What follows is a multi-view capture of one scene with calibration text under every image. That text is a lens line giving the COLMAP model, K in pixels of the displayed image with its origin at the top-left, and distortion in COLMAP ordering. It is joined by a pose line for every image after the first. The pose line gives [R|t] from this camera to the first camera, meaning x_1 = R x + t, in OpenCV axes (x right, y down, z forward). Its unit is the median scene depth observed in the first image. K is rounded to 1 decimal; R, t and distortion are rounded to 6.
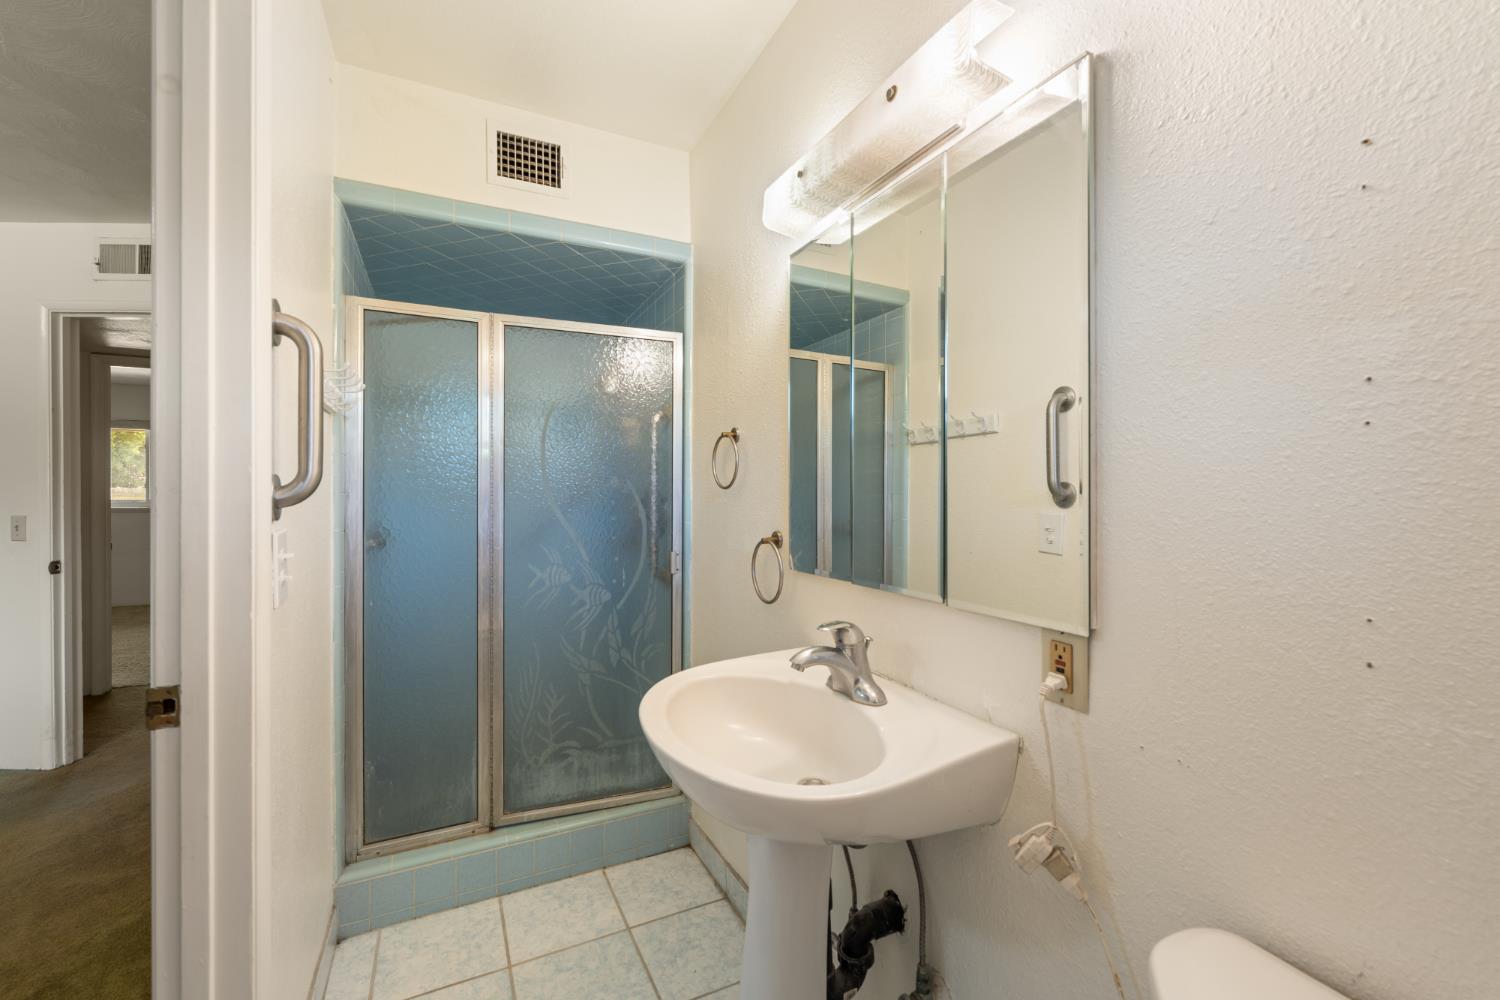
lens RADIAL K [[624.4, 0, 751.1], [0, 624.4, 489.3], [0, 0, 1]] dist [-0.007558, -0.000281]
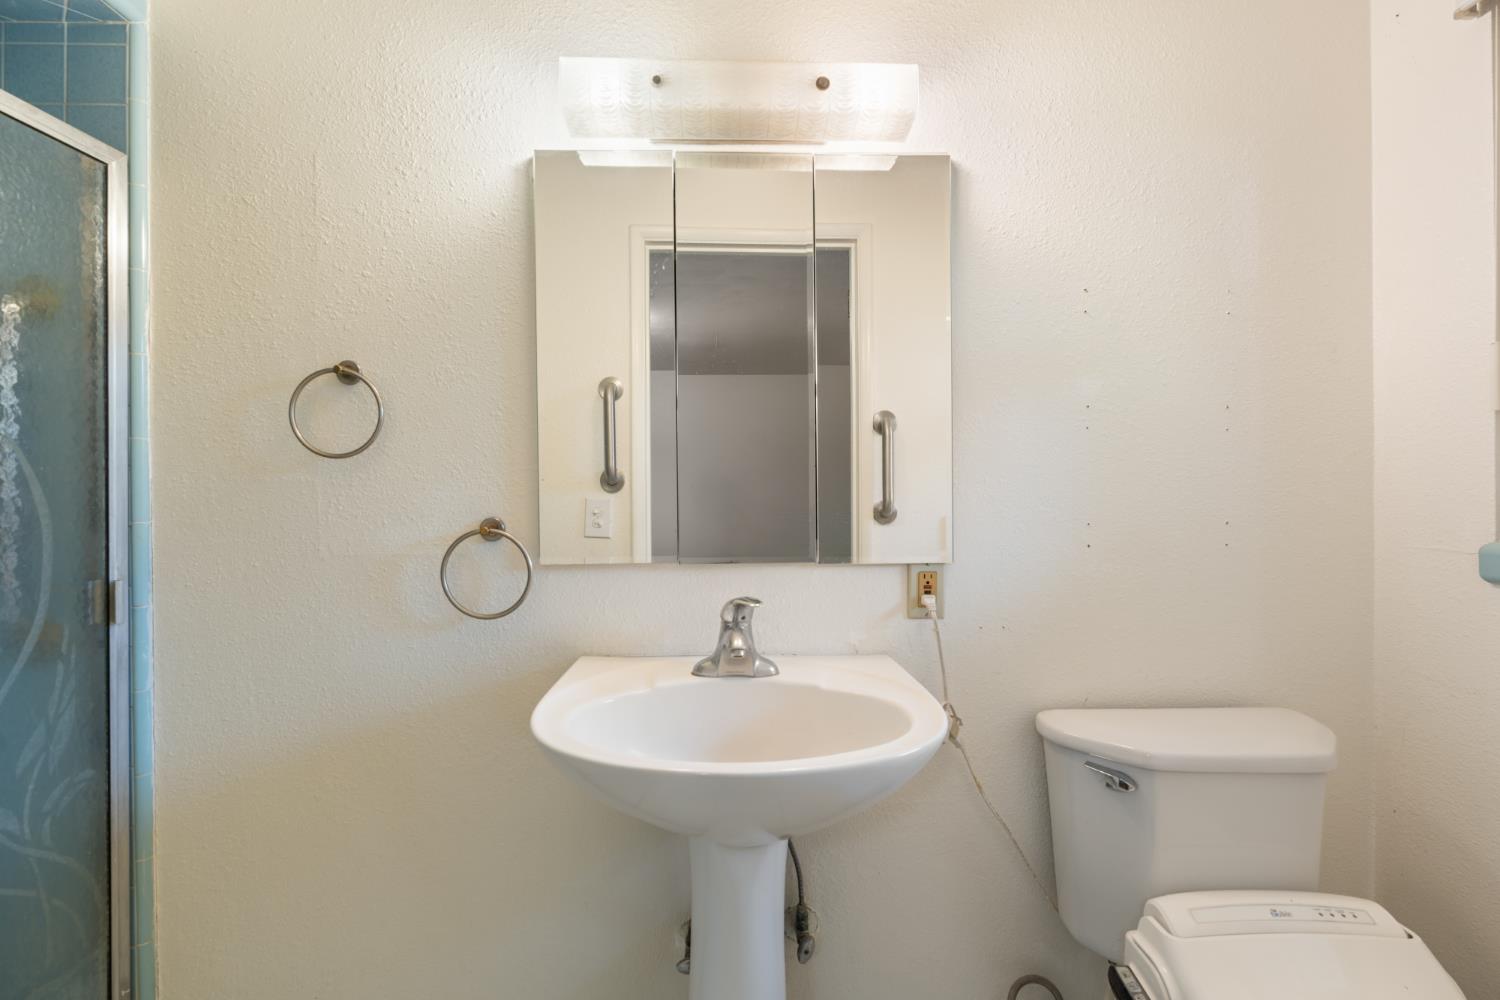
lens RADIAL K [[686.2, 0, 747.0], [0, 686.2, 496.3], [0, 0, 1]] dist [0.002962, -0.000104]
pose [[0.408657, -0.004180, 0.912679, -0.459349], [0.002438, 0.999991, 0.003488, 0.032235], [-0.912685, 0.000799, 0.408663, 0.328194]]
